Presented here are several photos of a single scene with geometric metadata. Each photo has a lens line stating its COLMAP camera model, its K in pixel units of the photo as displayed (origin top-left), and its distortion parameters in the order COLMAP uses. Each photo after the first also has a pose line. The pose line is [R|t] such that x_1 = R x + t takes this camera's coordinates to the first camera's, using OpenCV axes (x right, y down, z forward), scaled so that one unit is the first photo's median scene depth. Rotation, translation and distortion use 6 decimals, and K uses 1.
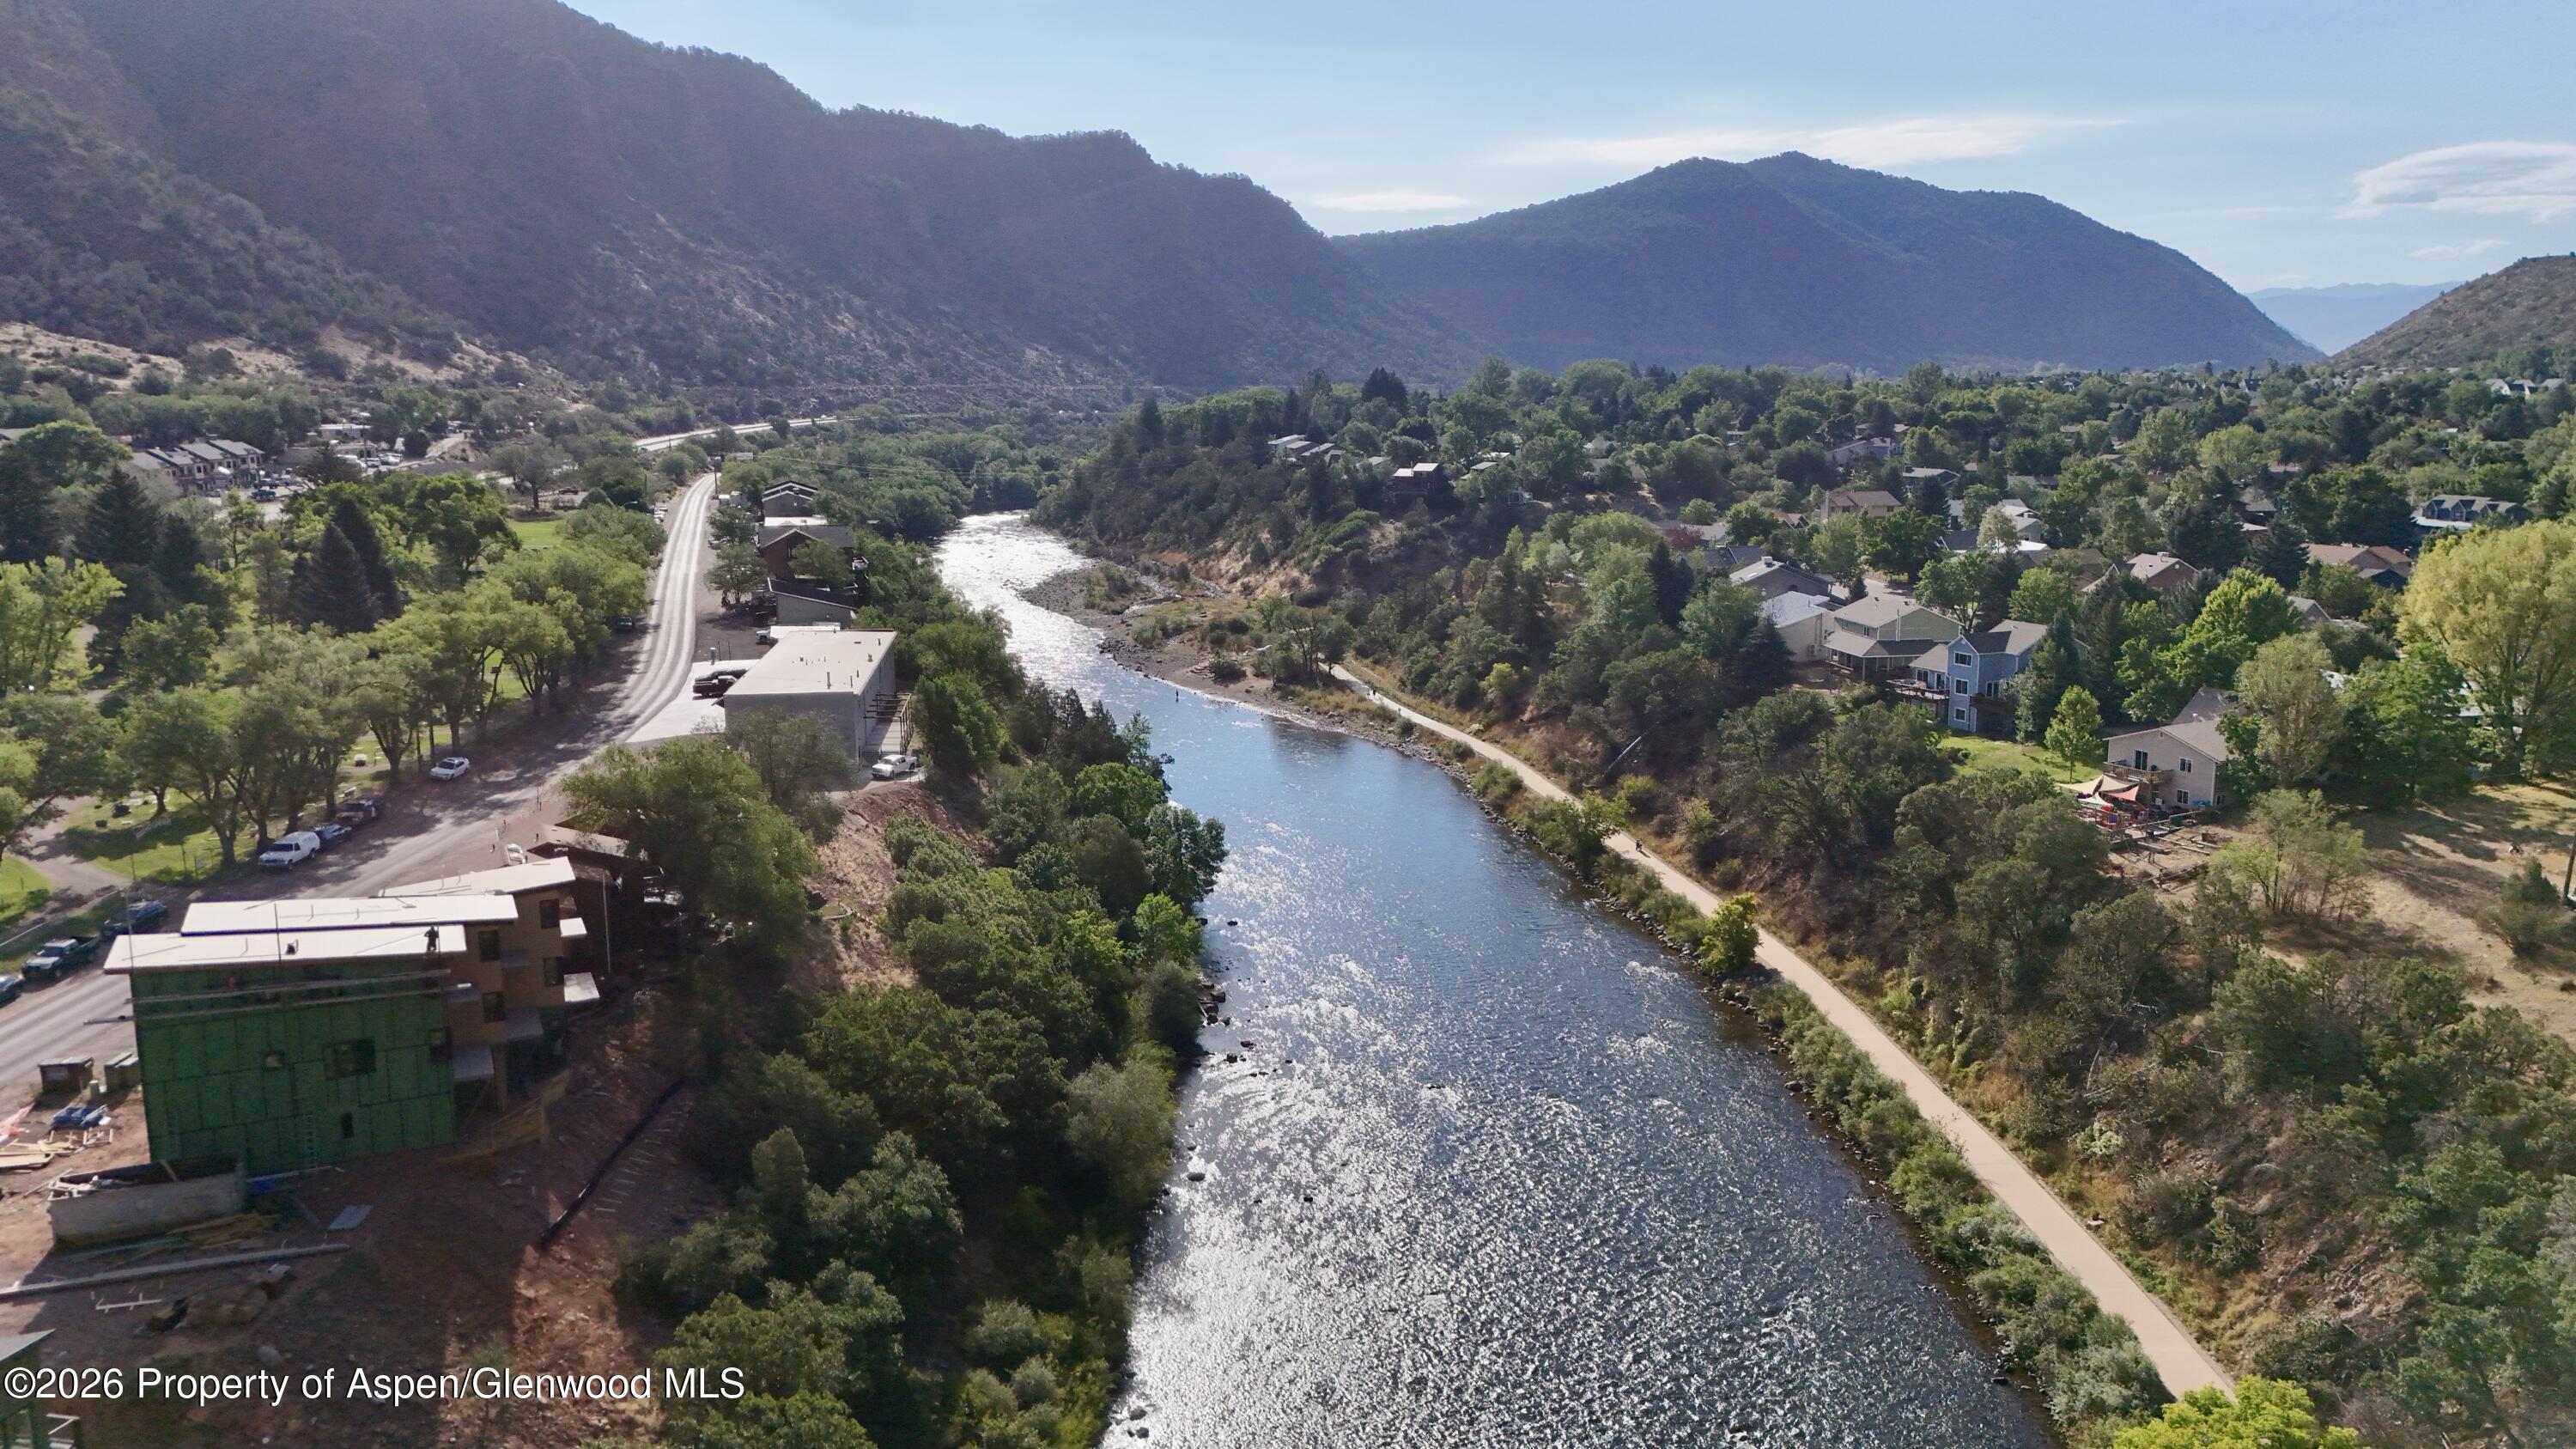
lens RADIAL K [[1881.0, 0, 1288.0], [0, 1881.0, 724.5], [0, 0, 1]] dist [0.104670, -0.127220]
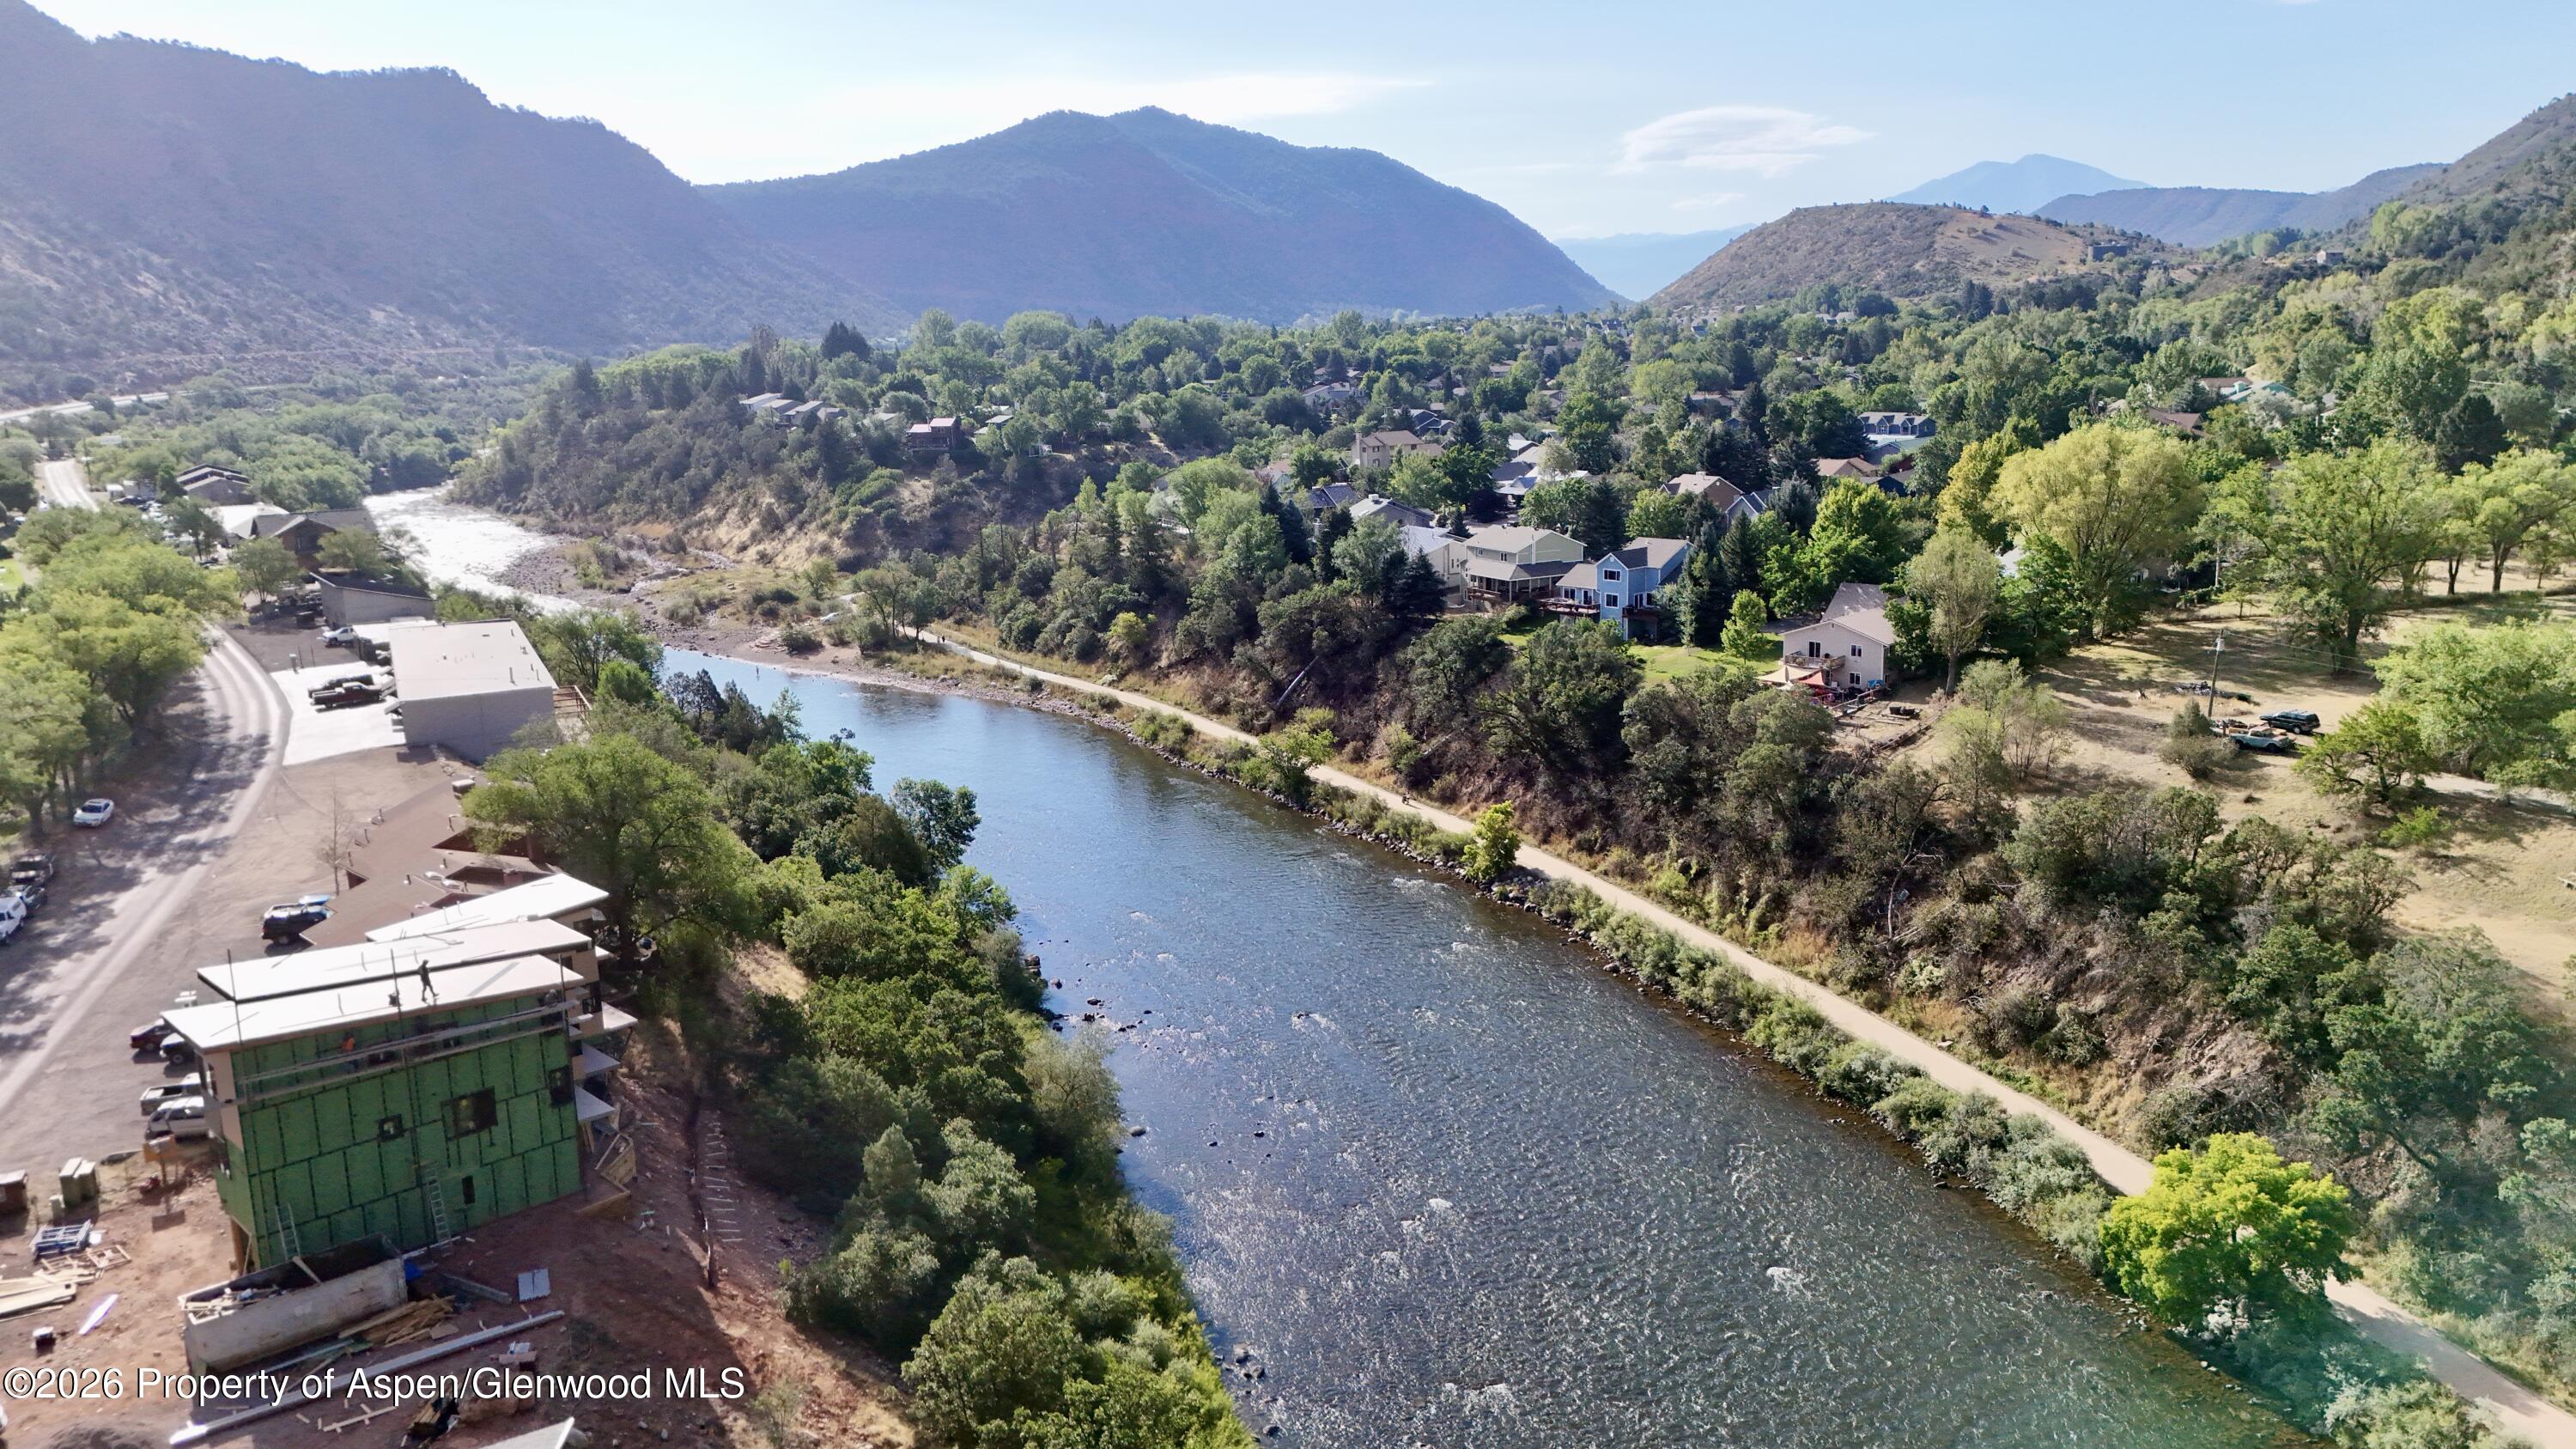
lens RADIAL K [[1881.0, 0, 1288.0], [0, 1881.0, 724.5], [0, 0, 1]] dist [0.104670, -0.127220]
pose [[0.947847, -0.088848, 0.306092, -0.145484], [0.081684, 0.996002, 0.036164, -0.002639], [-0.308081, -0.009276, 0.951315, 0.015316]]
